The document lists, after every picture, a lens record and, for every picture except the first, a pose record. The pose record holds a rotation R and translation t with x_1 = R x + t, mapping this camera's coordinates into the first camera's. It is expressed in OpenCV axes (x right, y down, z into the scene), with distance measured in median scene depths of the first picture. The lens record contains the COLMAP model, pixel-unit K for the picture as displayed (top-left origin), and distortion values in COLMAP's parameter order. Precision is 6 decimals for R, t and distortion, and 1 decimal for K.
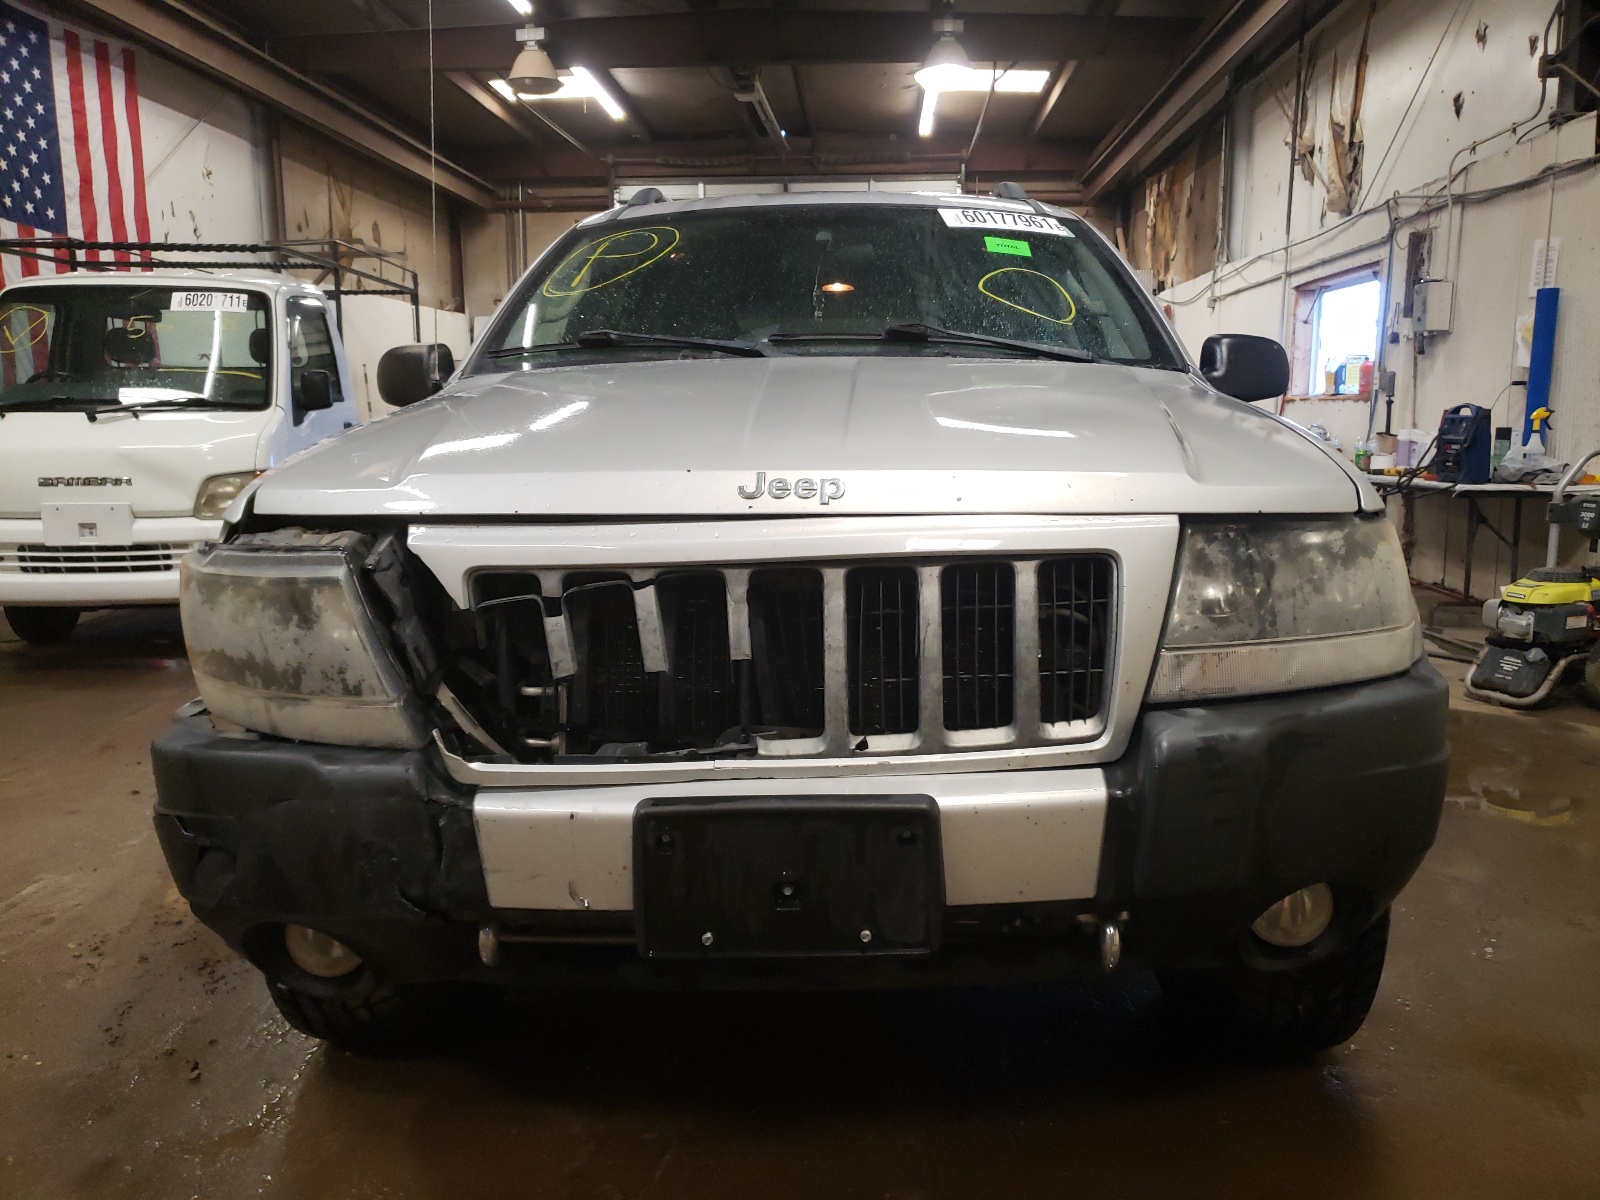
lens RADIAL K [[1221.1, 0, 830.5], [0, 1221.1, 595.0], [0, 0, 1]] dist [0.003721, 0.007551]
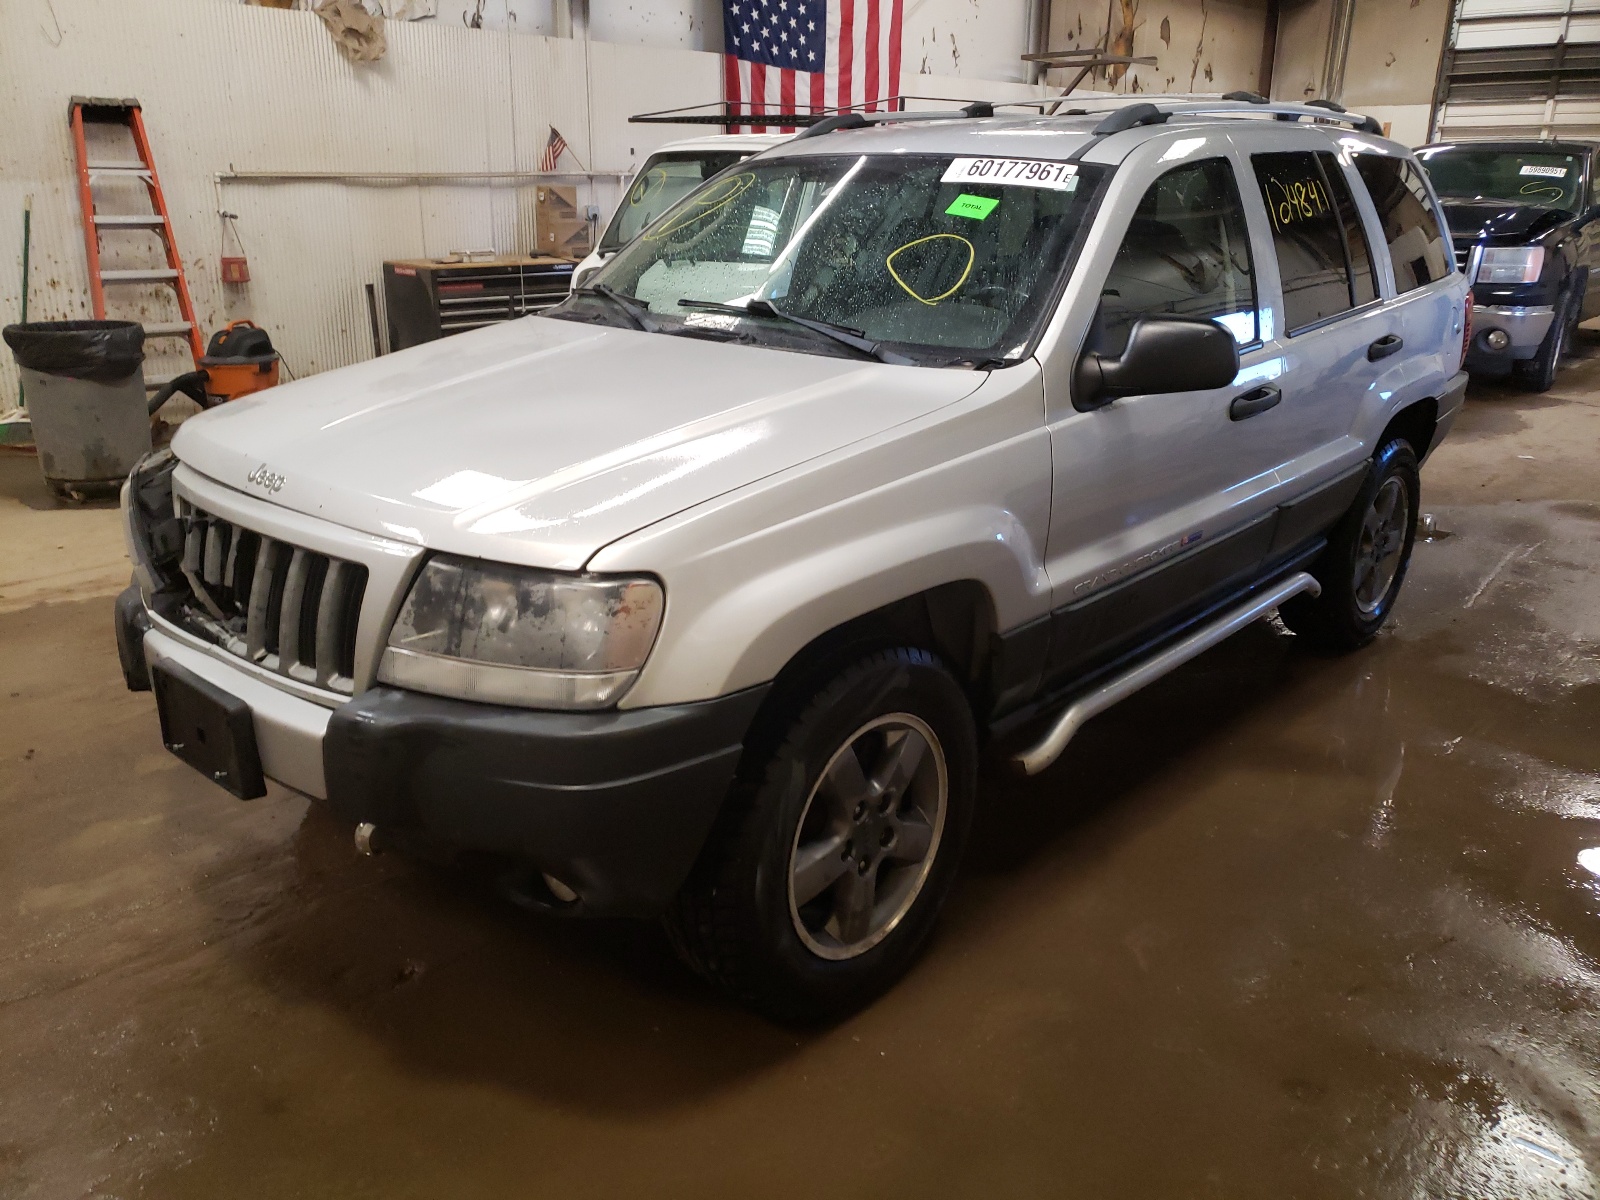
lens RADIAL K [[1222.0, 0, 800.0], [0, 1222.0, 600.0], [0, 0, 1]] dist [-0.043575, 0.043441]
pose [[0.750493, 0.226798, -0.620743, 0.241661], [-0.112621, 0.969422, 0.218031, -0.058365], [0.651211, -0.093722, 0.753087, 0.051267]]
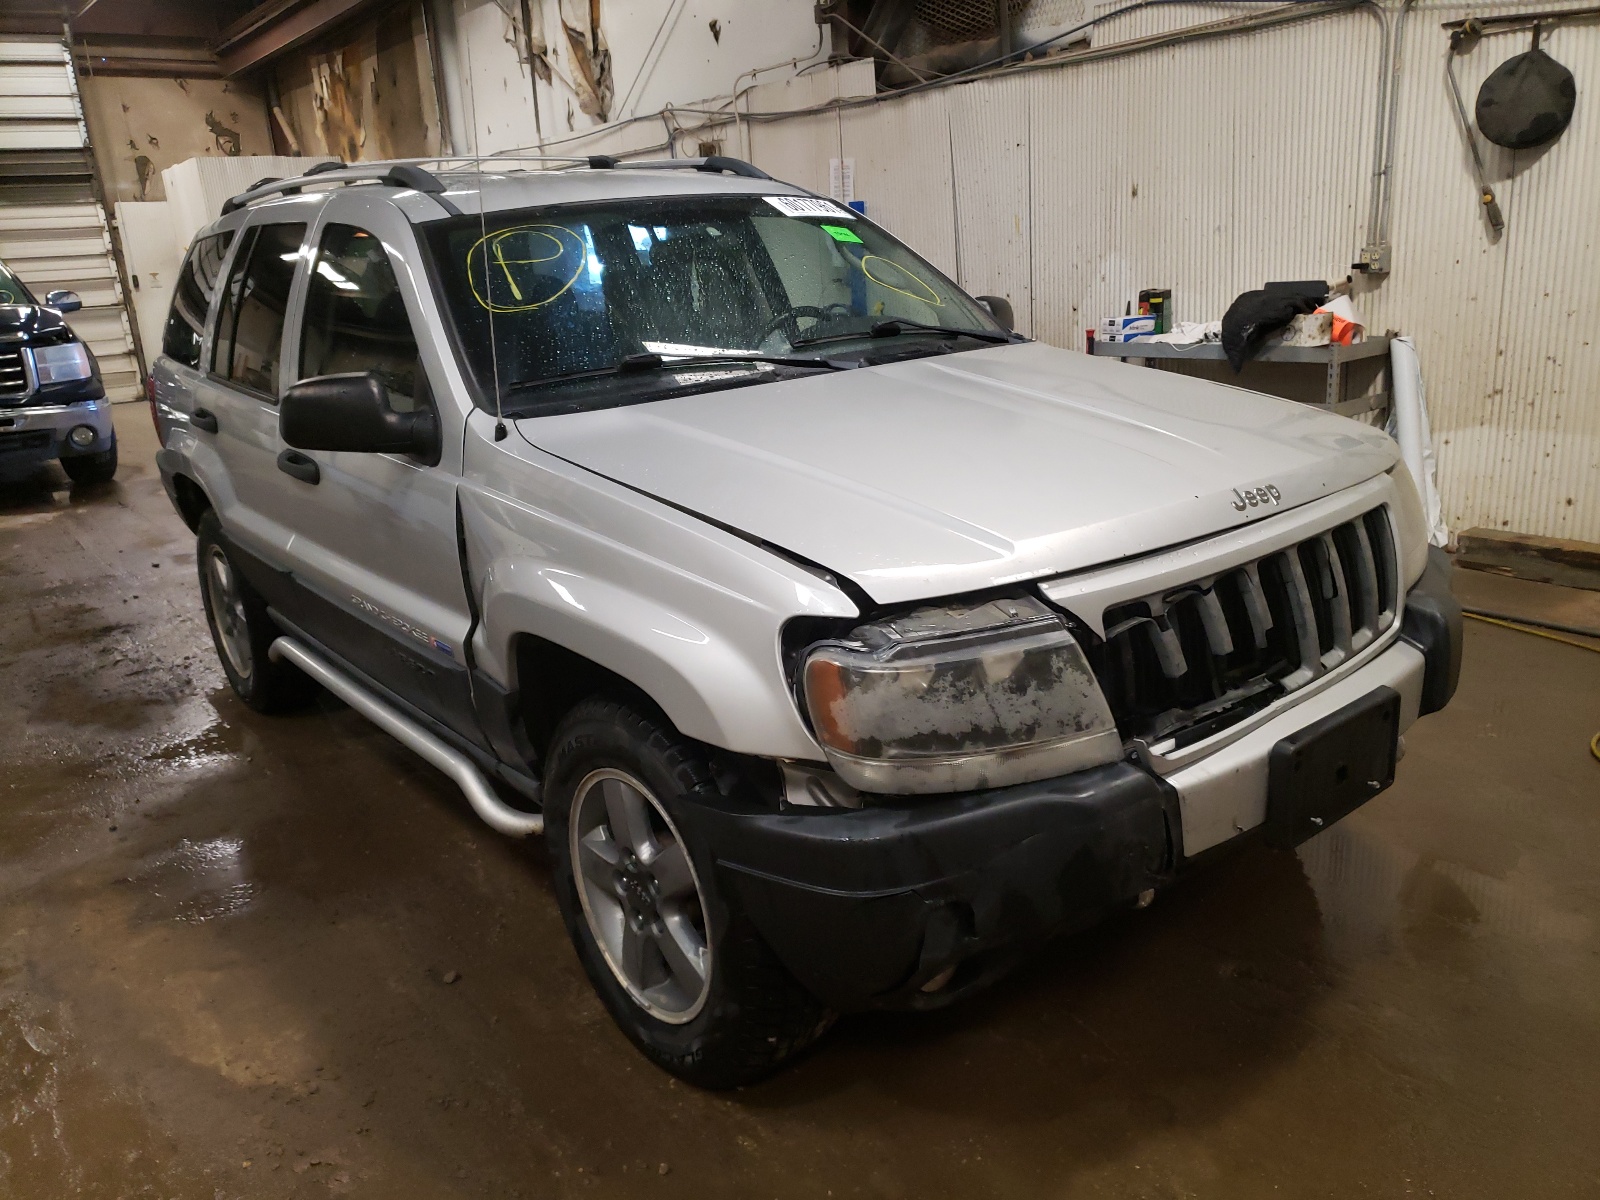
lens RADIAL K [[1222.0, 0, 800.0], [0, 1222.0, 600.0], [0, 0, 1]] dist [-0.043575, 0.043441]
pose [[0.773410, -0.218921, 0.594904, -0.218809], [0.154221, 0.975258, 0.158392, -0.047014], [-0.614860, -0.030756, 0.788036, 0.039218]]
